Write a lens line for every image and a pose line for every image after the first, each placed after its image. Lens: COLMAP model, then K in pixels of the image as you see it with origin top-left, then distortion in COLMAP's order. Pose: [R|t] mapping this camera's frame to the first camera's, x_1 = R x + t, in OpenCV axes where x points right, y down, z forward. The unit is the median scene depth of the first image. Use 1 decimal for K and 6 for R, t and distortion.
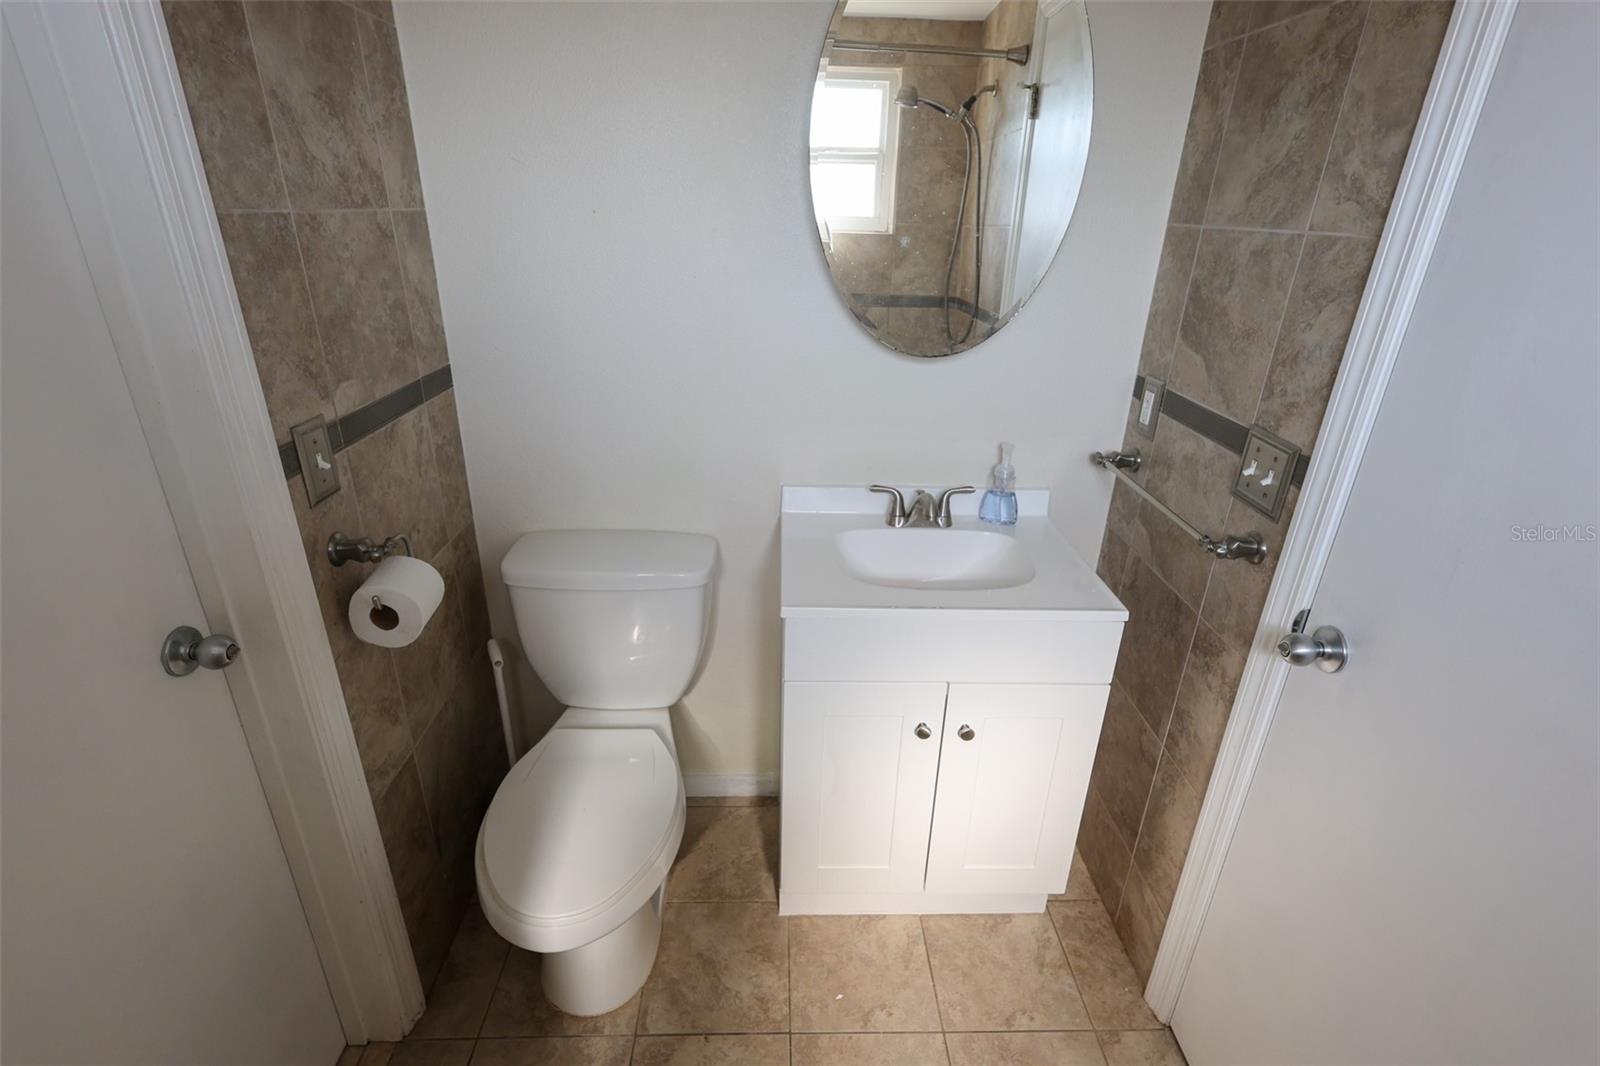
lens RADIAL K [[753.5, 0, 799.9], [0, 753.5, 535.2], [0, 0, 1]] dist [-0.001378, -0.000391]
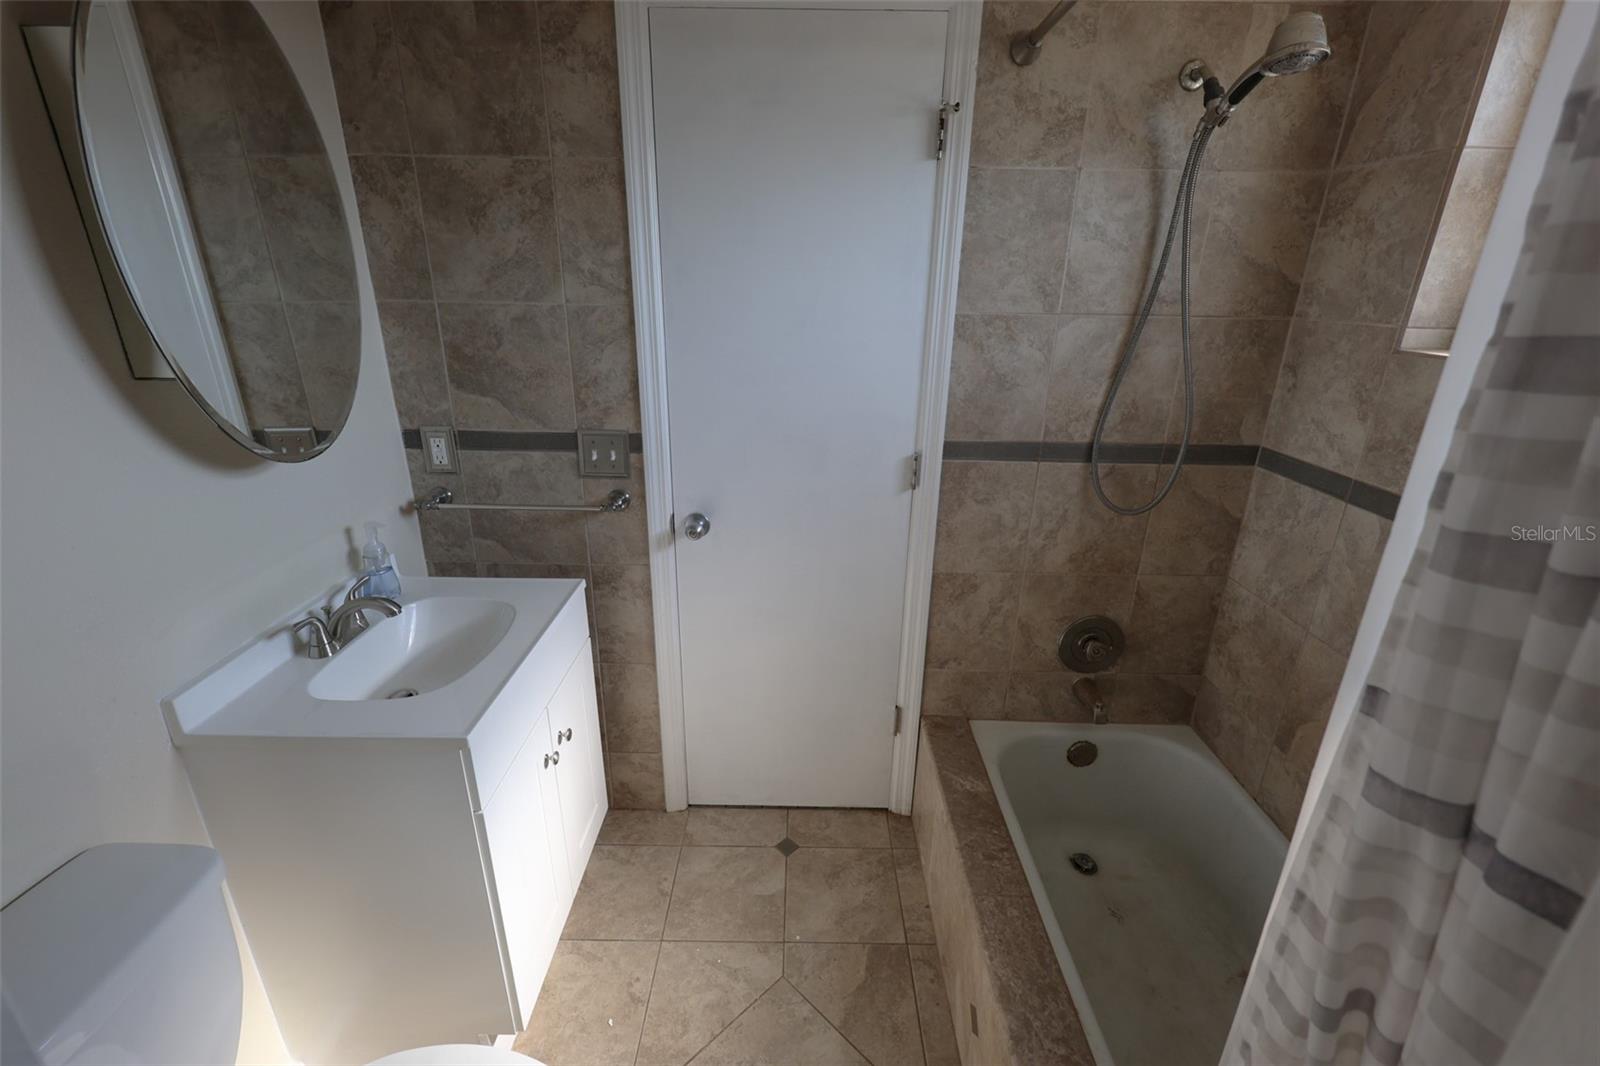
lens RADIAL K [[690.8, 0, 806.1], [0, 690.8, 535.5], [0, 0, 1]] dist [0.002496, -0.000154]
pose [[0.013399, -0.364640, 0.931052, -0.734069], [0.386716, 0.860568, 0.331471, -0.237783], [-0.922101, 0.355611, 0.152543, 0.430285]]
